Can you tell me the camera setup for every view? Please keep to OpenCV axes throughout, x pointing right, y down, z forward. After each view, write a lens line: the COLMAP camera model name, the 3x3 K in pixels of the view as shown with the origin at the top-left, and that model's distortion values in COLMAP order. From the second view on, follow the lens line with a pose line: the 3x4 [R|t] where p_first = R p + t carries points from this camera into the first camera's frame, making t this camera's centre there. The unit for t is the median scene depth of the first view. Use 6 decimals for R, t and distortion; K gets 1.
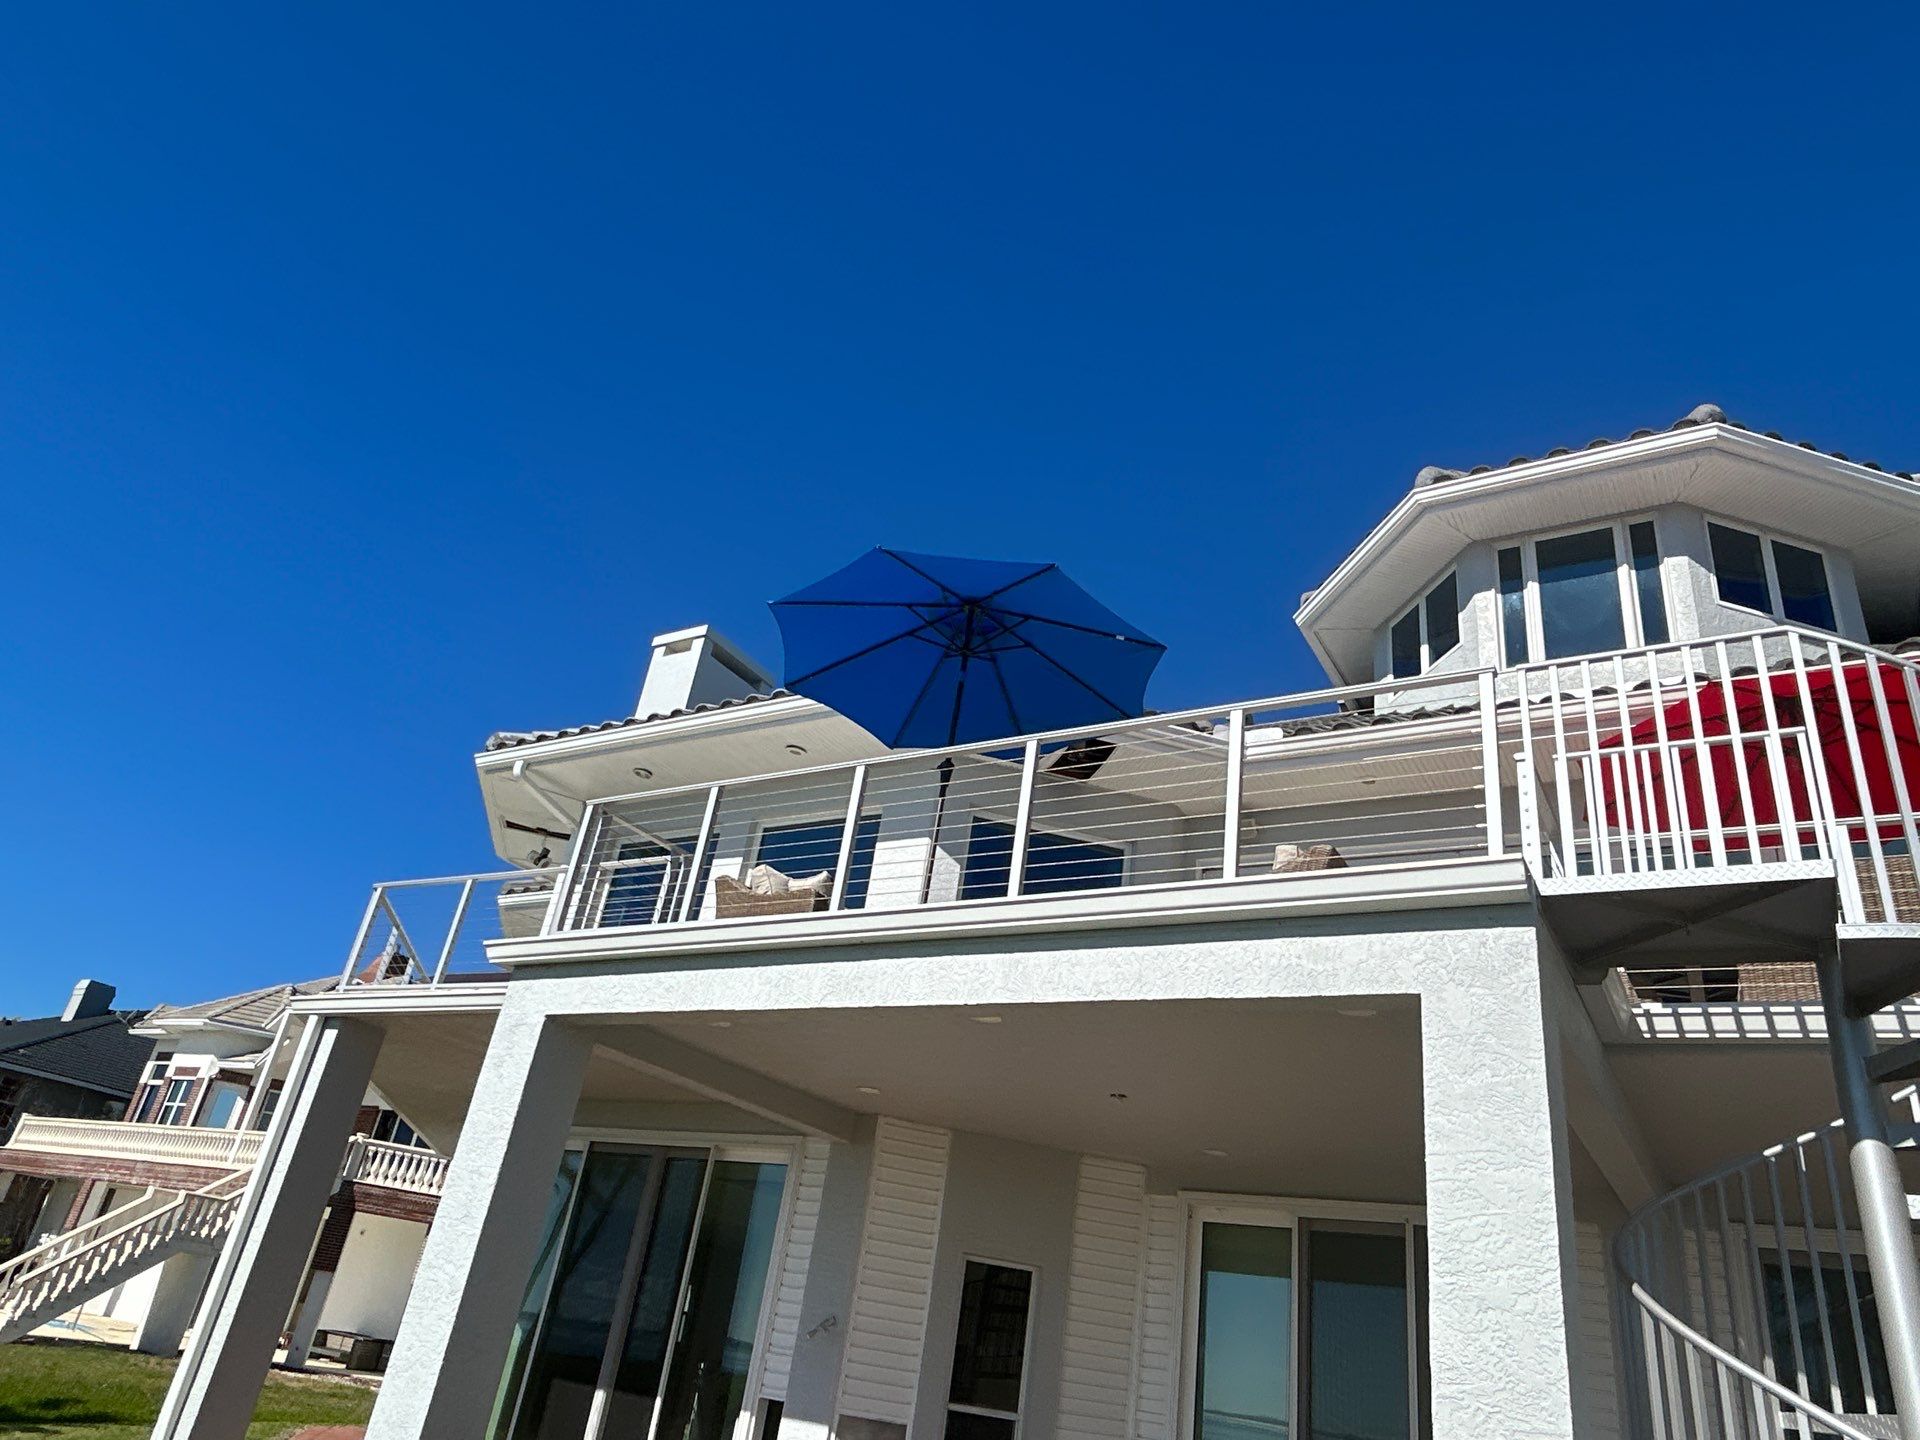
lens RADIAL K [[1278.8, 0, 960.0], [0, 1278.8, 720.0], [0, 0, 1]] dist [0.051327, -0.025590]
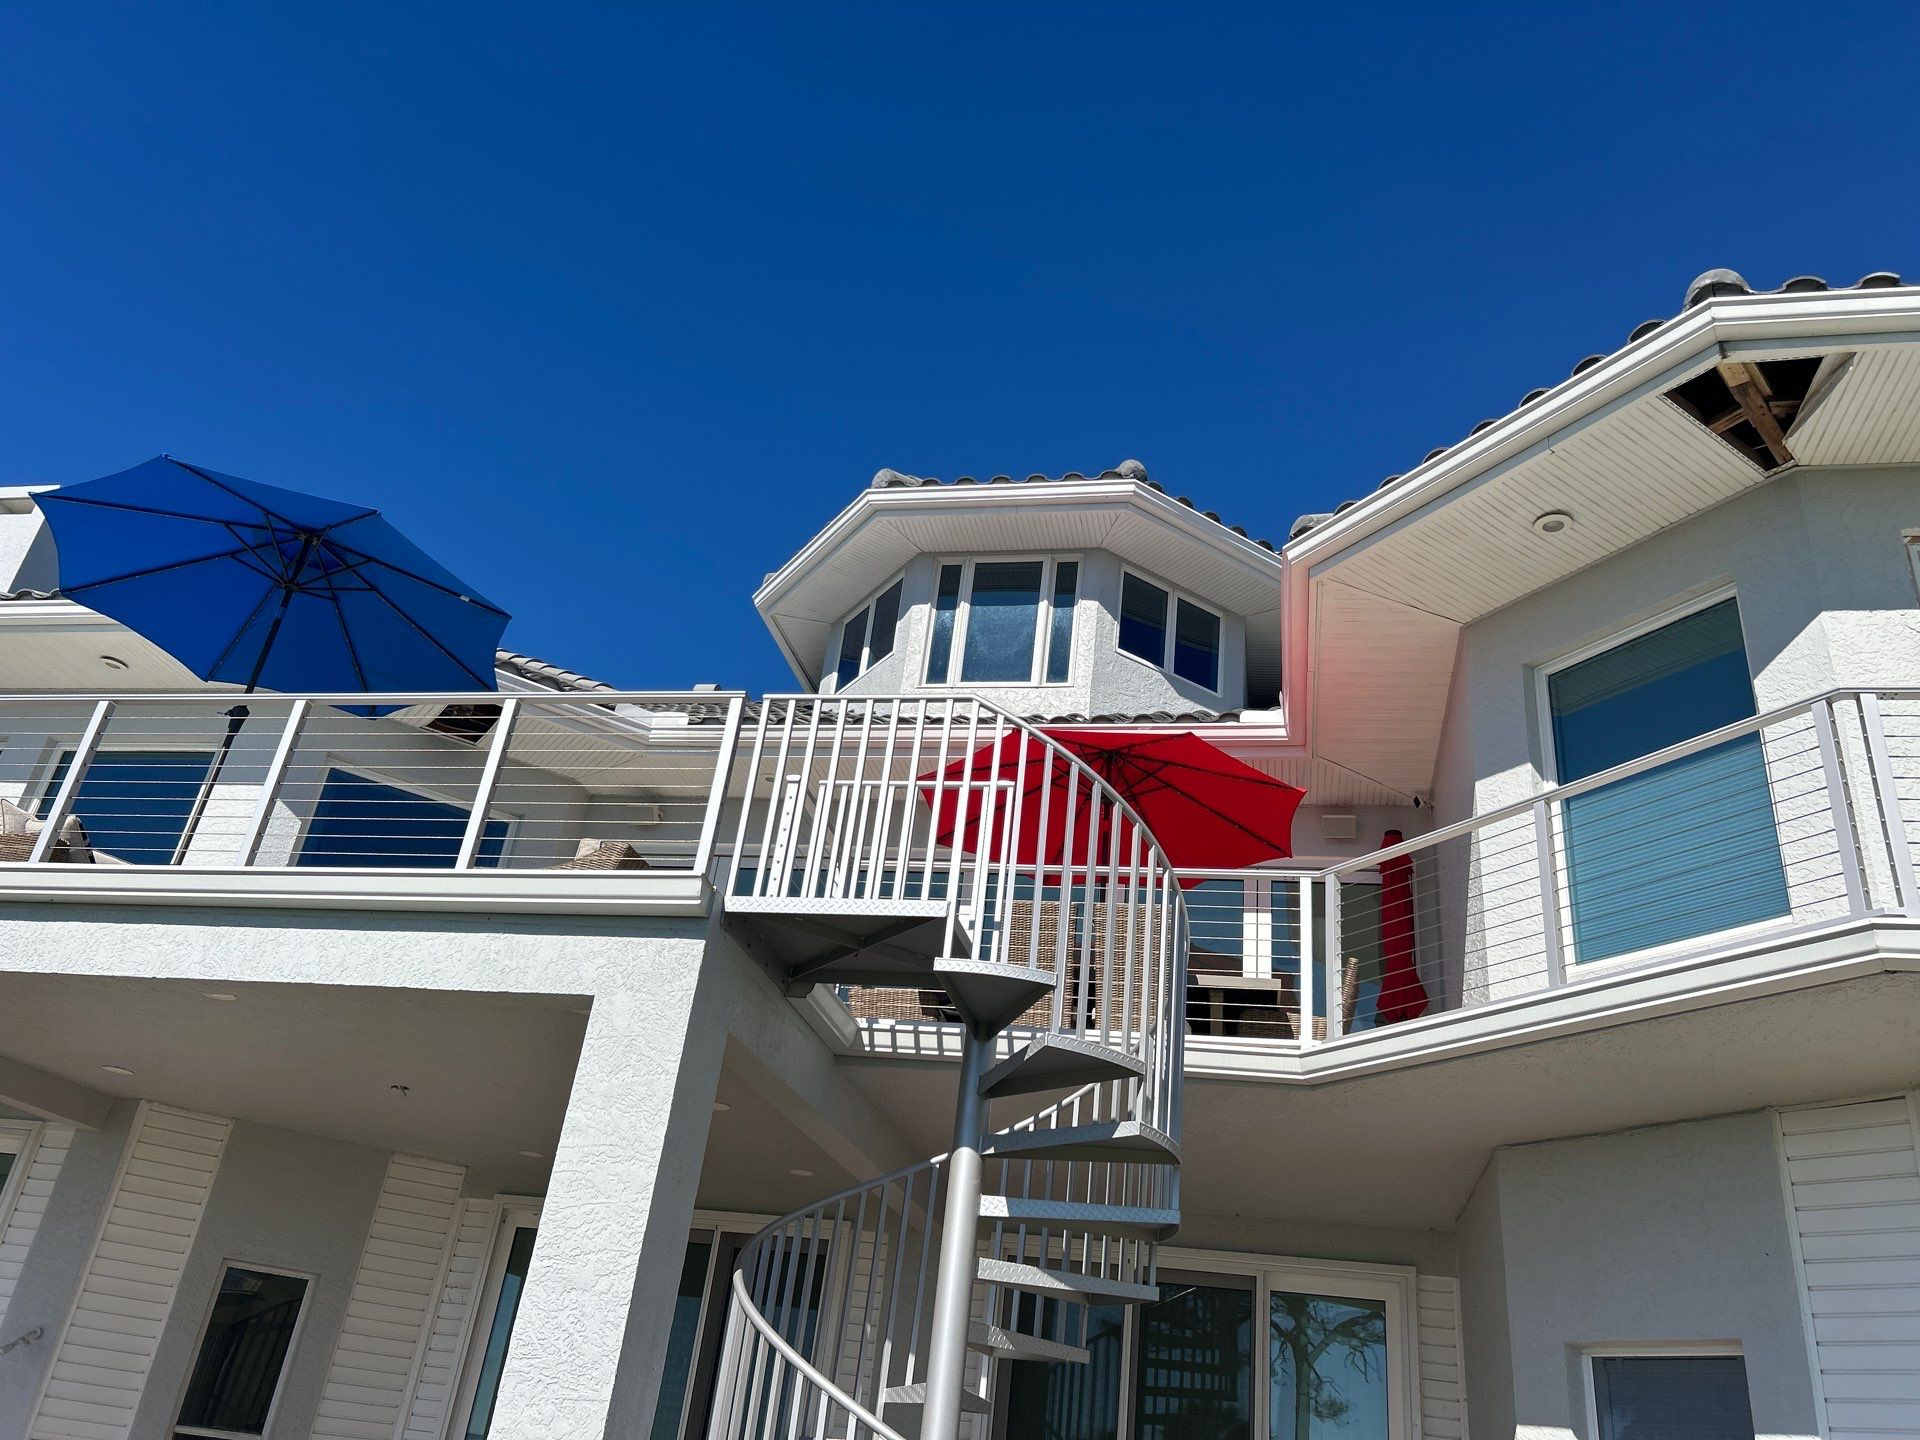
lens RADIAL K [[1460.1, 0, 960.0], [0, 1460.1, 720.0], [0, 0, 1]] dist [0.031743, -0.005803]
pose [[0.942284, 0.128622, 0.309122, 0.115353], [-0.137244, 0.990518, 0.006215, -0.026122], [-0.305392, -0.048282, 0.951002, -0.094878]]
